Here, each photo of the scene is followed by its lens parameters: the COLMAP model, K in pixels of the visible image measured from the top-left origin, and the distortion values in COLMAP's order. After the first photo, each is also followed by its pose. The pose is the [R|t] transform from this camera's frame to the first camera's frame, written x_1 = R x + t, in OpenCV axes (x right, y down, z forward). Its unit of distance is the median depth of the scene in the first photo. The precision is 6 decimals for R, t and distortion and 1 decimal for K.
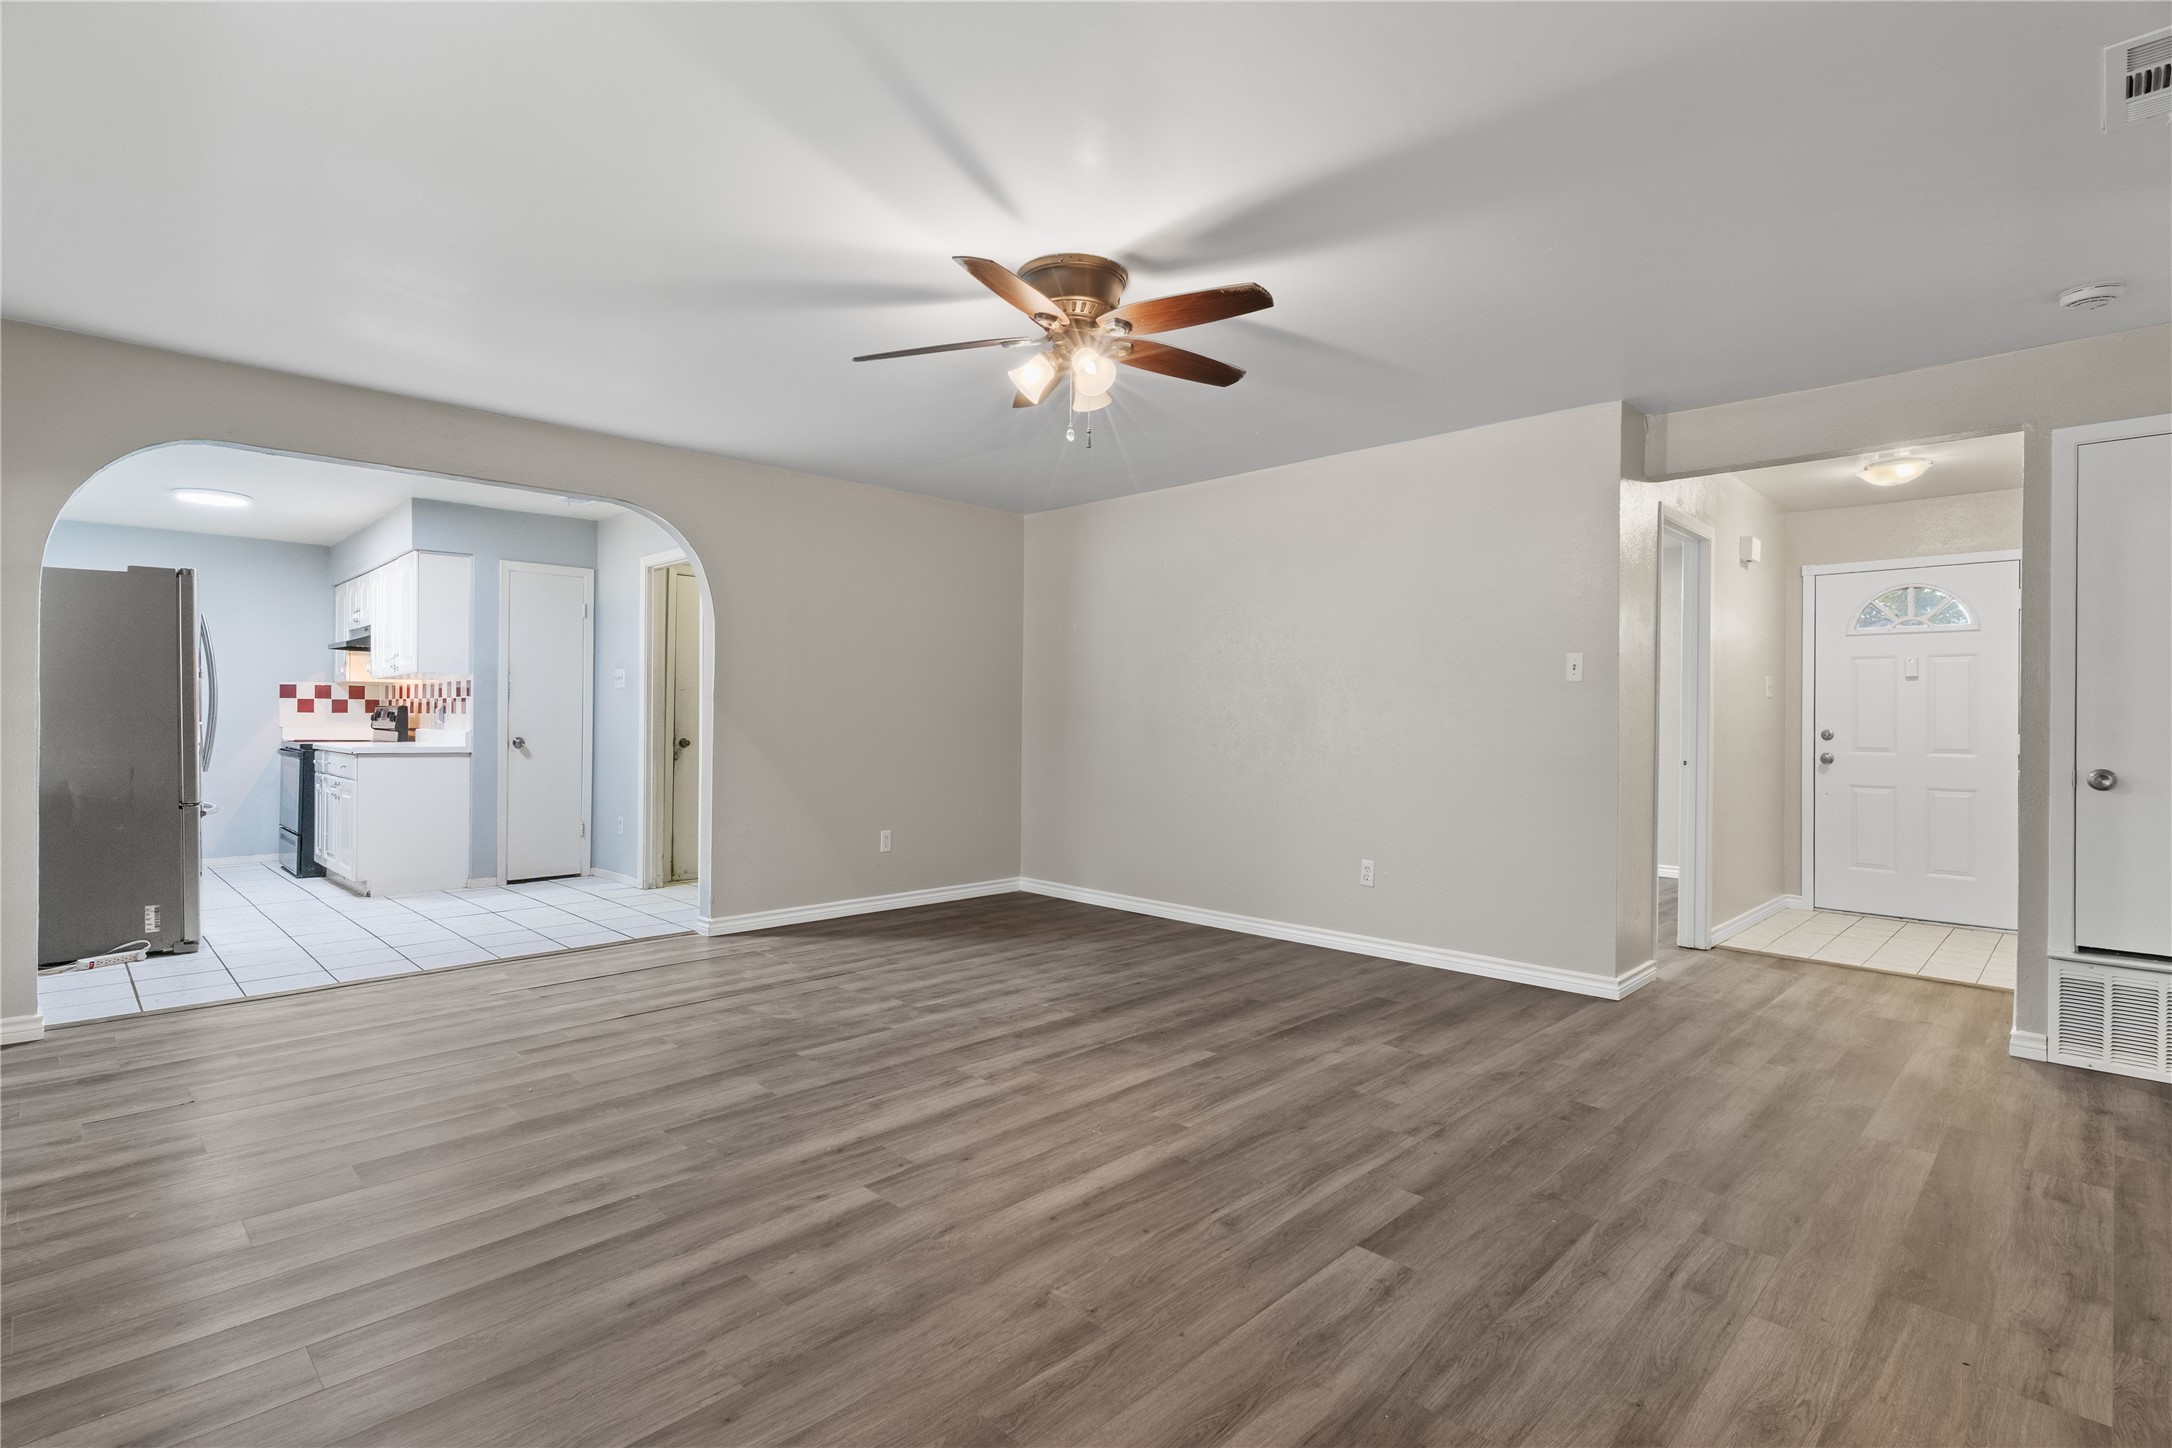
lens RADIAL K [[1049.4, 0, 1079.0], [0, 1049.4, 715.7], [0, 0, 1]] dist [-0.000439, 0.000050]
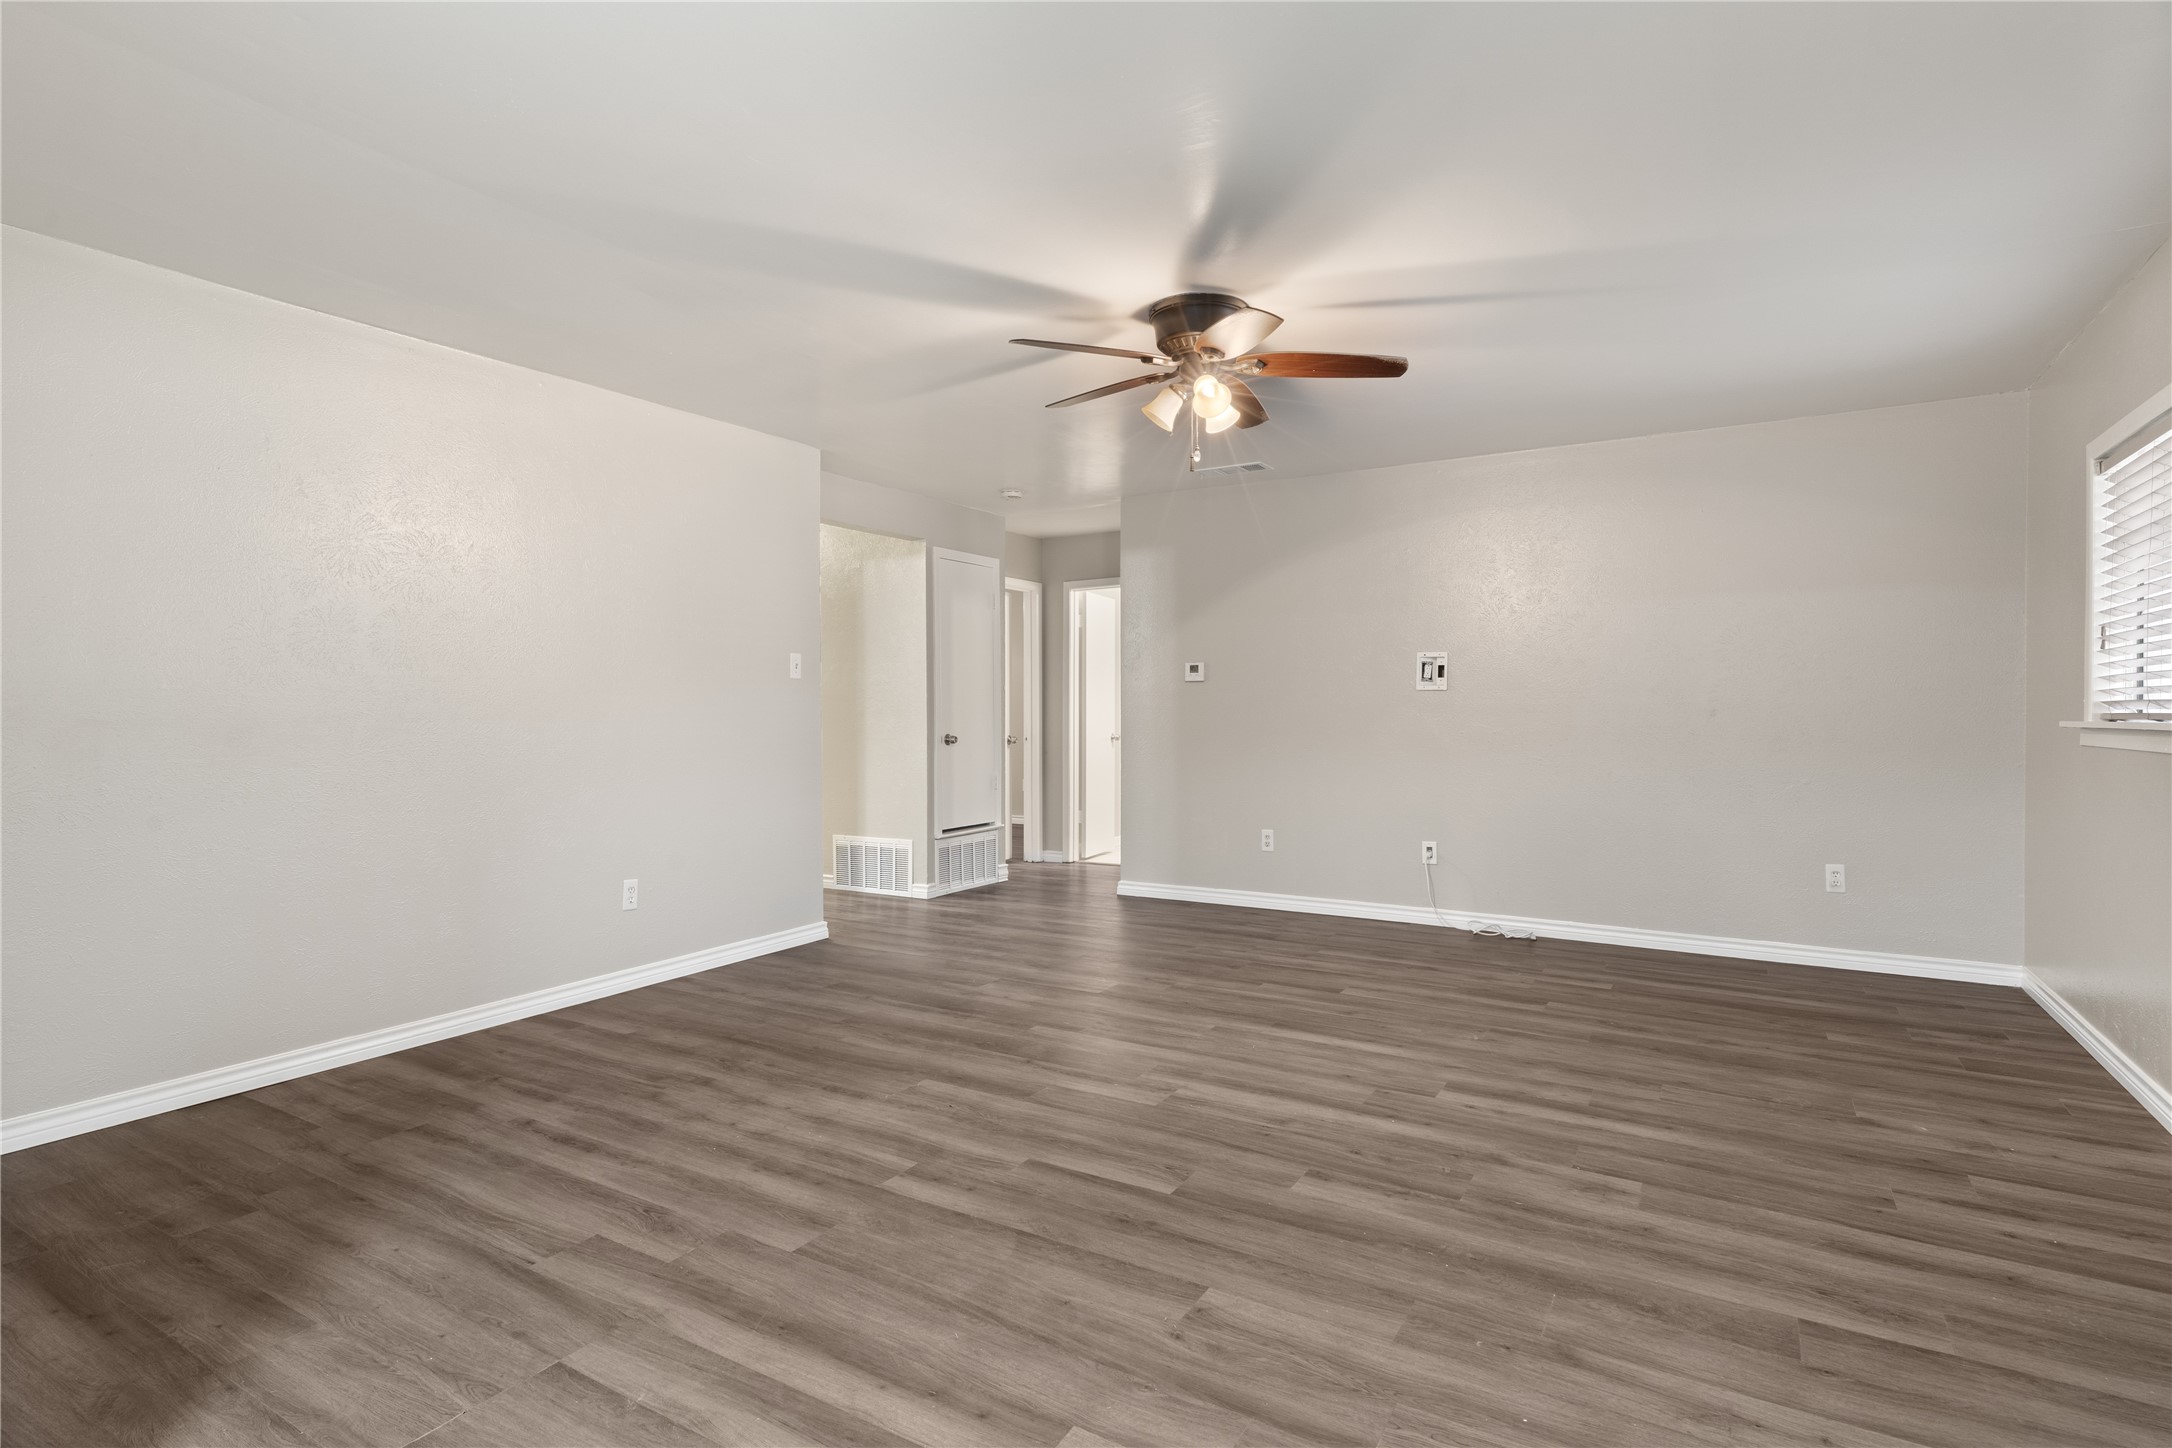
lens RADIAL K [[1088.9, 0, 1080.2], [0, 1088.9, 716.7], [0, 0, 1]] dist [0.000553, 0.000241]
pose [[-0.239218, -0.015783, 0.970838, -1.060967], [0.004956, 0.999835, 0.017475, -0.012731], [-0.970953, 0.008992, -0.239100, 1.360195]]
